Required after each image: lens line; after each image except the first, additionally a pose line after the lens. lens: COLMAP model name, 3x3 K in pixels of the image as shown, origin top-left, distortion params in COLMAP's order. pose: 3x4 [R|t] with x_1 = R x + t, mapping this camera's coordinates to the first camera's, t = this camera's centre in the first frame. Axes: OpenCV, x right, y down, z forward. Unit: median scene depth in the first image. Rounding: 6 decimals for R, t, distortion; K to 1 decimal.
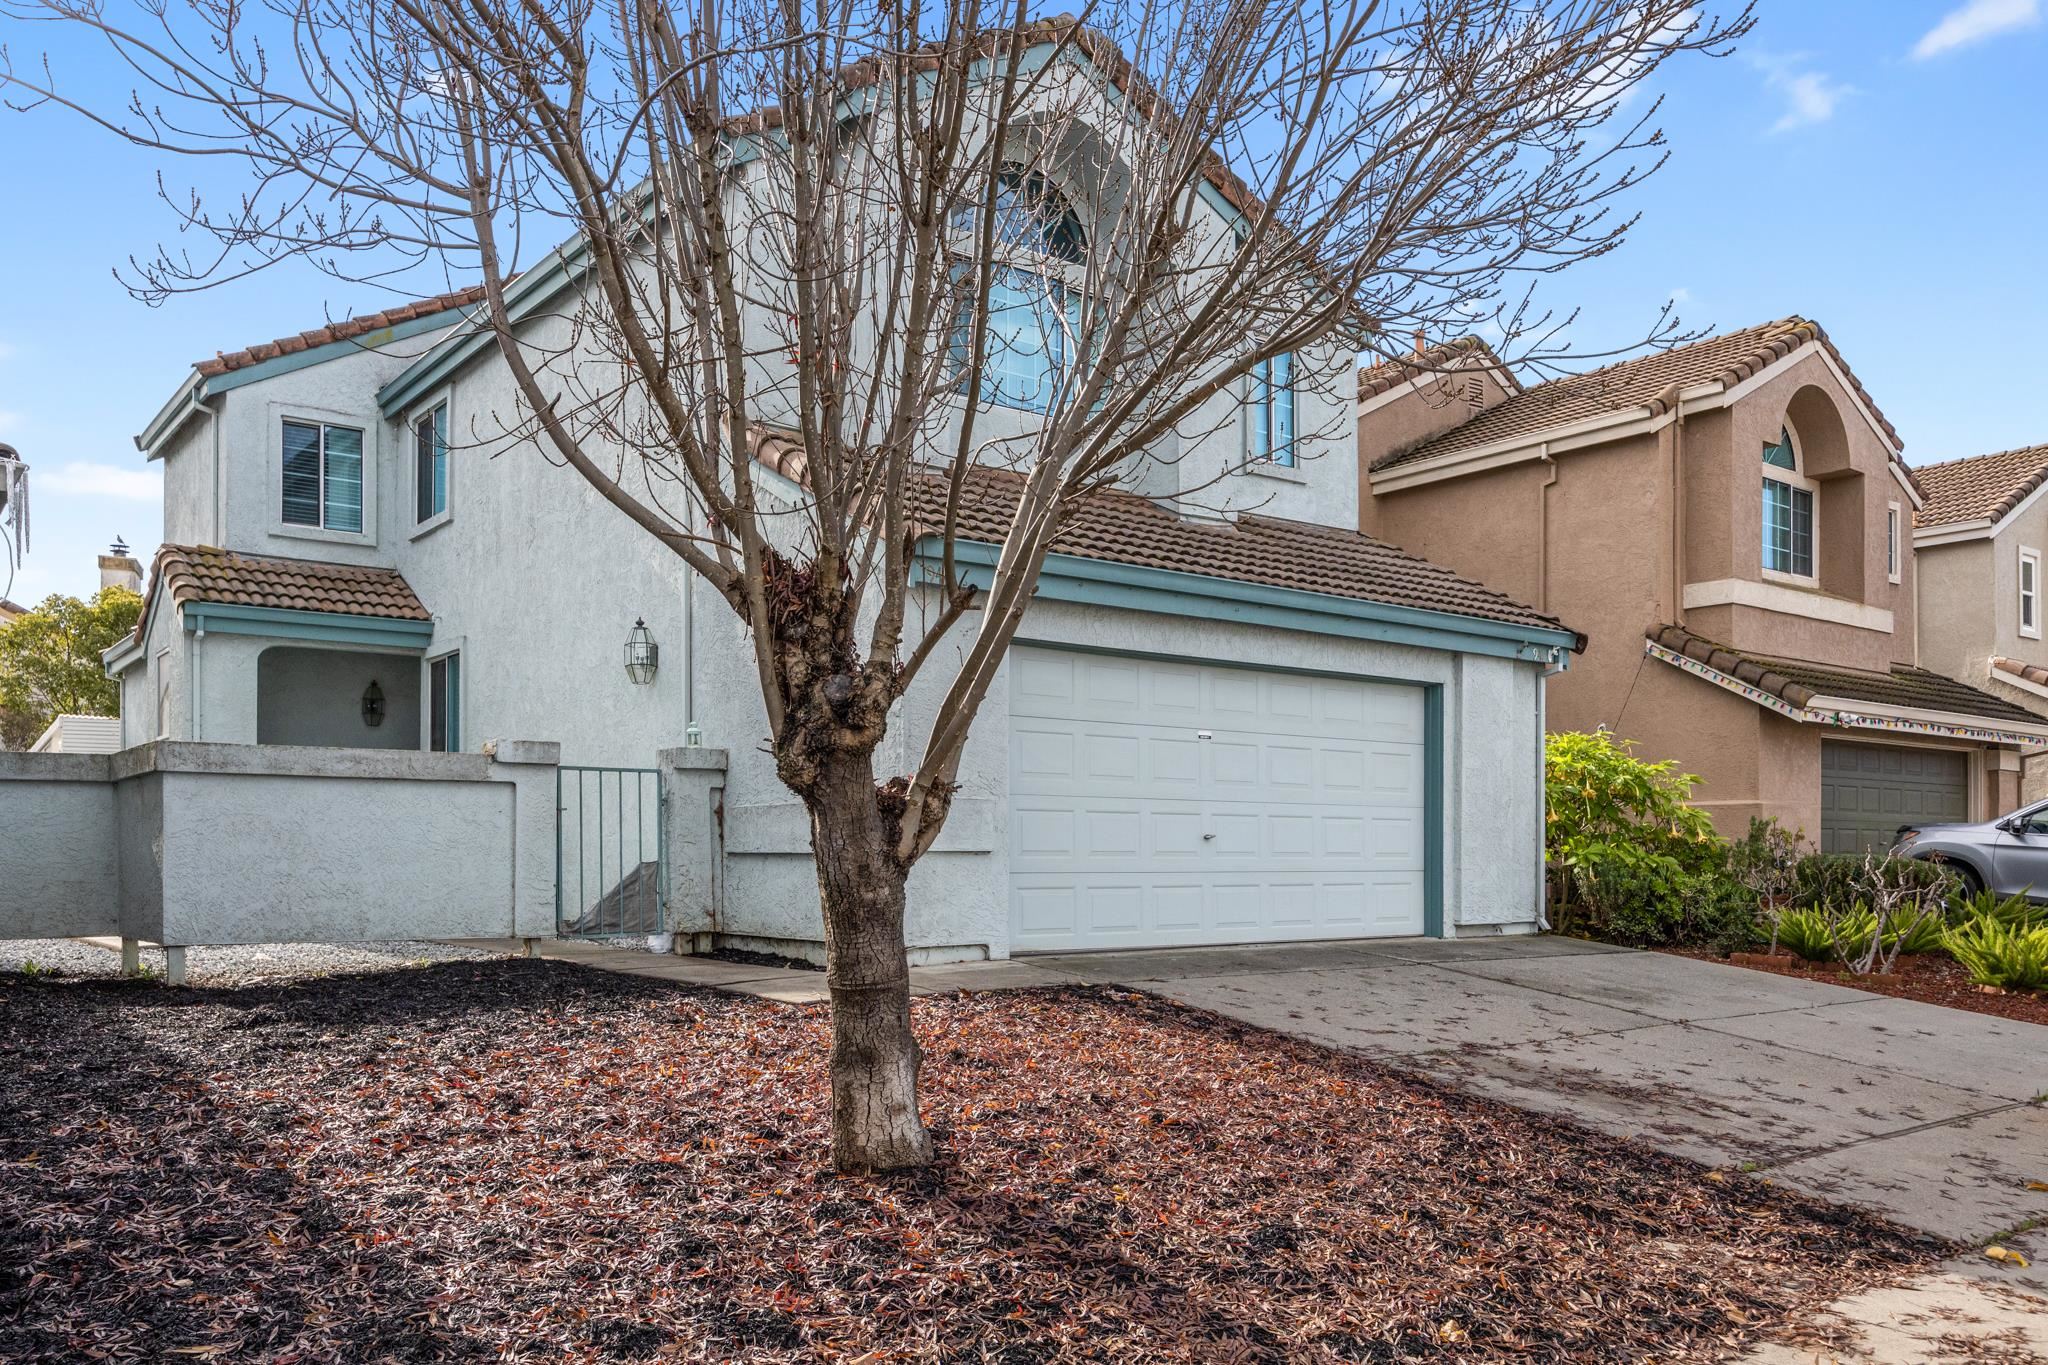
lens RADIAL K [[1587.9, 0, 1024.0], [0, 1587.9, 682.5], [0, 0, 1]] dist [-0.000847, -0.000455]
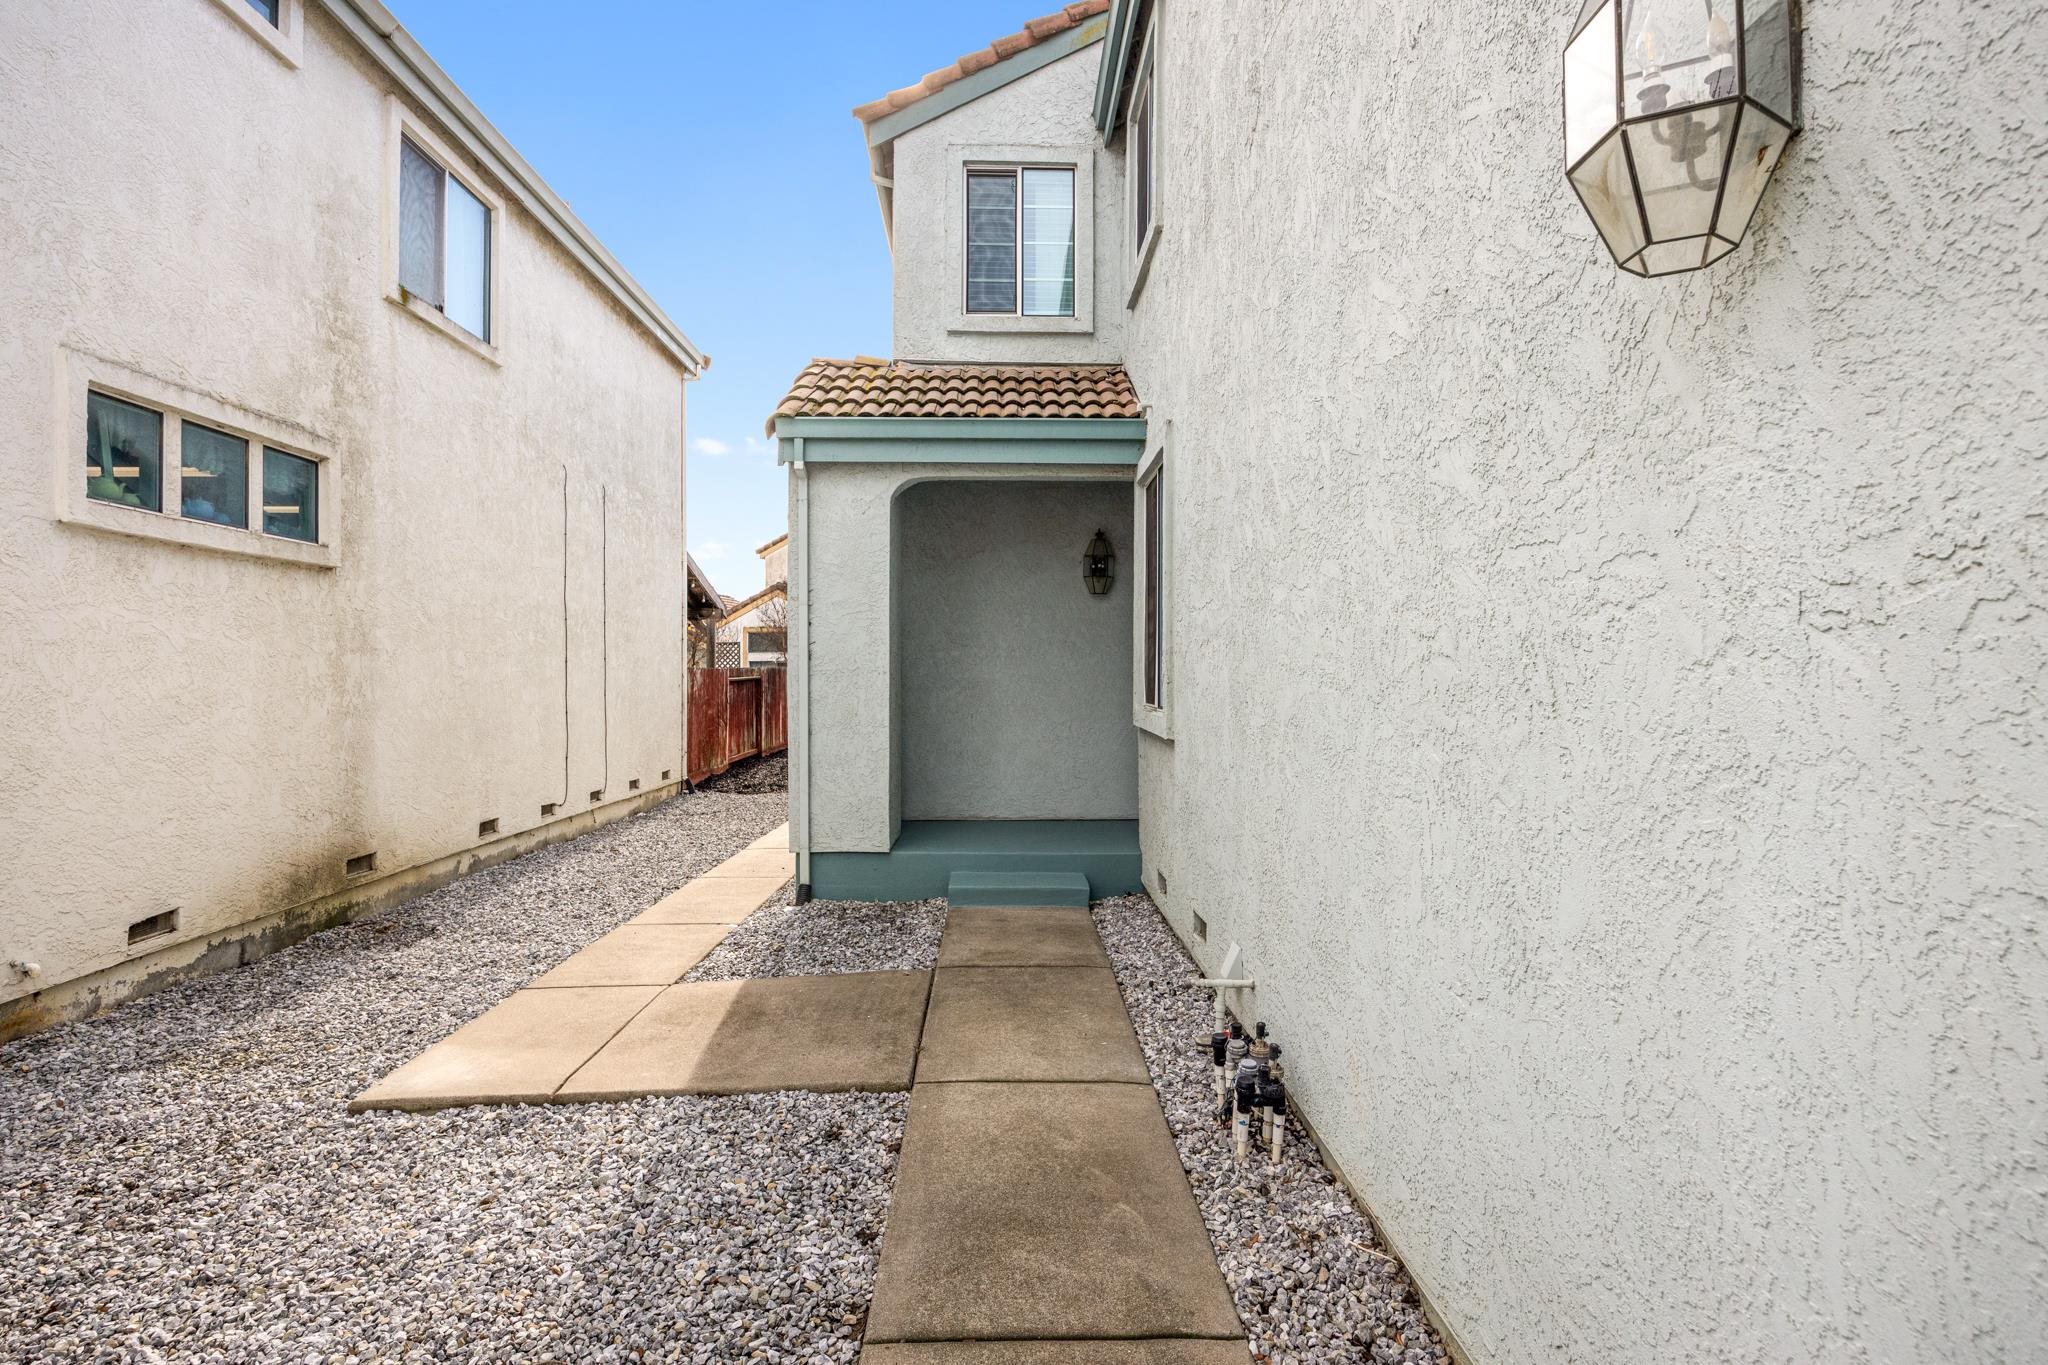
lens RADIAL K [[1050.9, 0, 1024.0], [0, 1050.9, 682.5], [0, 0, 1]] dist [0.004190, 0.000262]
pose [[0.800228, 0.009070, -0.599627, -0.164644], [0.059130, 0.993820, 0.093945, 0.020281], [0.596773, -0.110633, 0.794747, 0.624603]]
